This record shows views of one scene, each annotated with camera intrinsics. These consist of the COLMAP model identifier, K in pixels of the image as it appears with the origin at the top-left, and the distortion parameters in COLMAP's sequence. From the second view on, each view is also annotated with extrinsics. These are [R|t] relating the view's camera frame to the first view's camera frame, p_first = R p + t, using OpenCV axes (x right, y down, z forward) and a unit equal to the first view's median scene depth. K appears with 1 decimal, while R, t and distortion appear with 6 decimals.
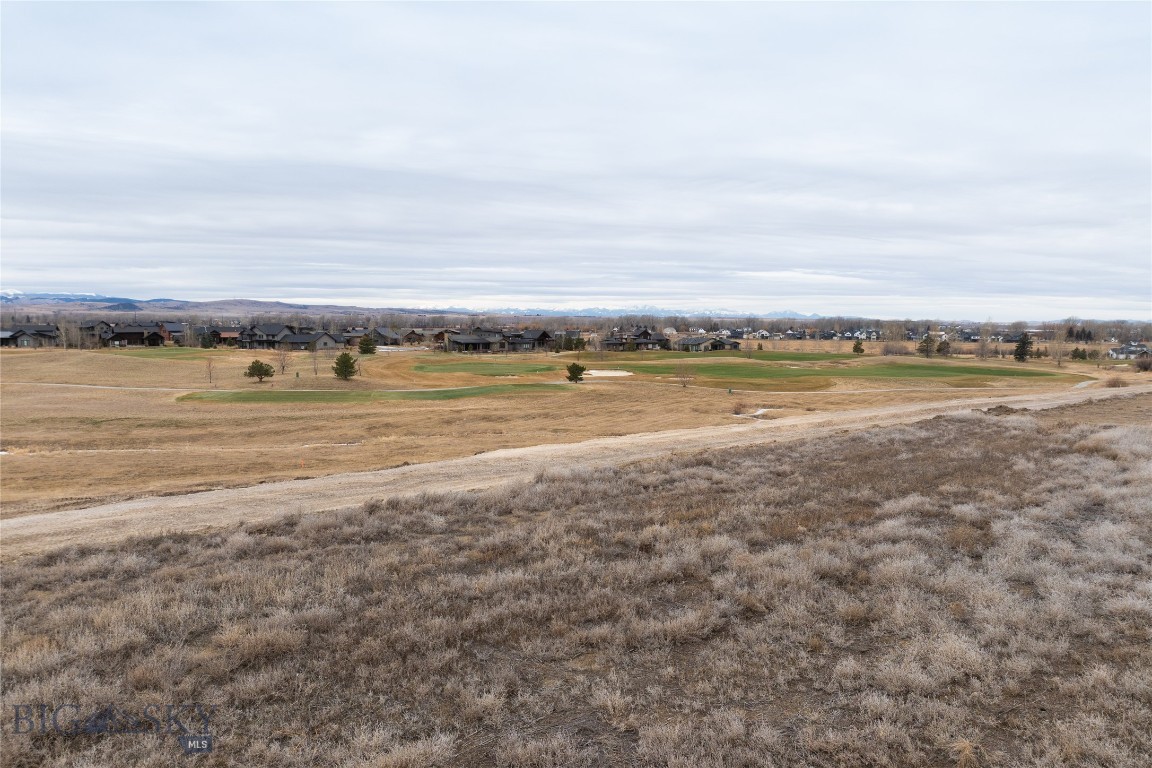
lens RADIAL K [[810.8, 0, 584.6], [0, 810.8, 375.5], [0, 0, 1]] dist [-0.025520, -0.021245]
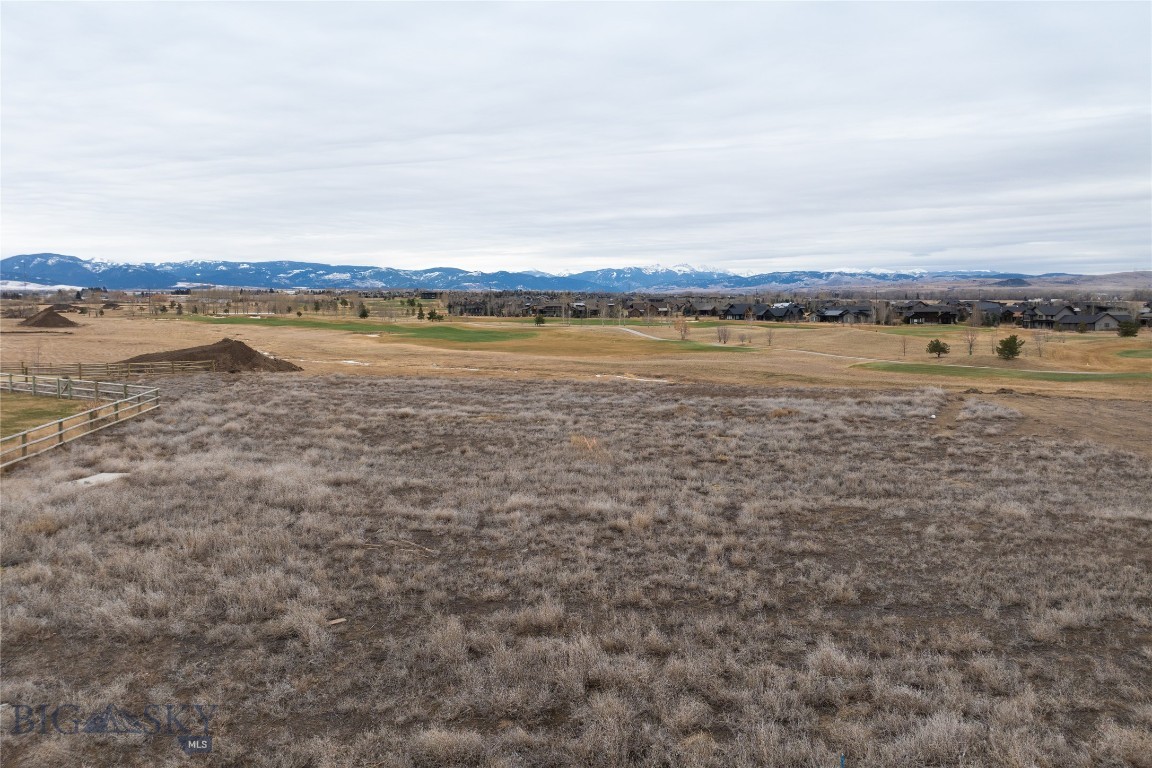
lens RADIAL K [[810.8, 0, 579.2], [0, 810.8, 339.0], [0, 0, 1]] dist [-0.025520, -0.021245]
pose [[0.523427, 0.031665, -0.851482, 0.176619], [-0.043846, 0.998986, 0.010198, -0.004078], [0.850942, 0.031996, 0.524285, -0.048794]]
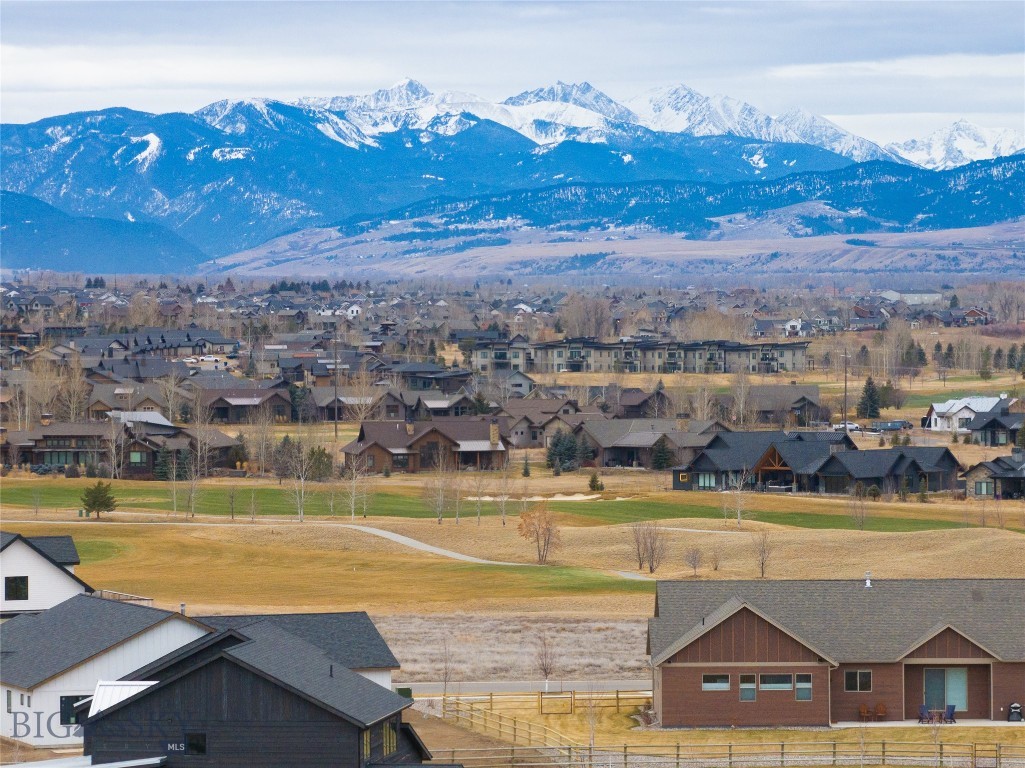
lens RADIAL K [[4984.8, 0, 513.2], [0, 4984.8, 390.5], [0, 0, 1]] dist [0.216806, 0.000000]
pose [[0.619244, 0.007051, -0.785167, 1.022186], [-0.042647, 0.998786, -0.024665, -0.018003], [0.784039, 0.048759, 0.618793, -0.719937]]
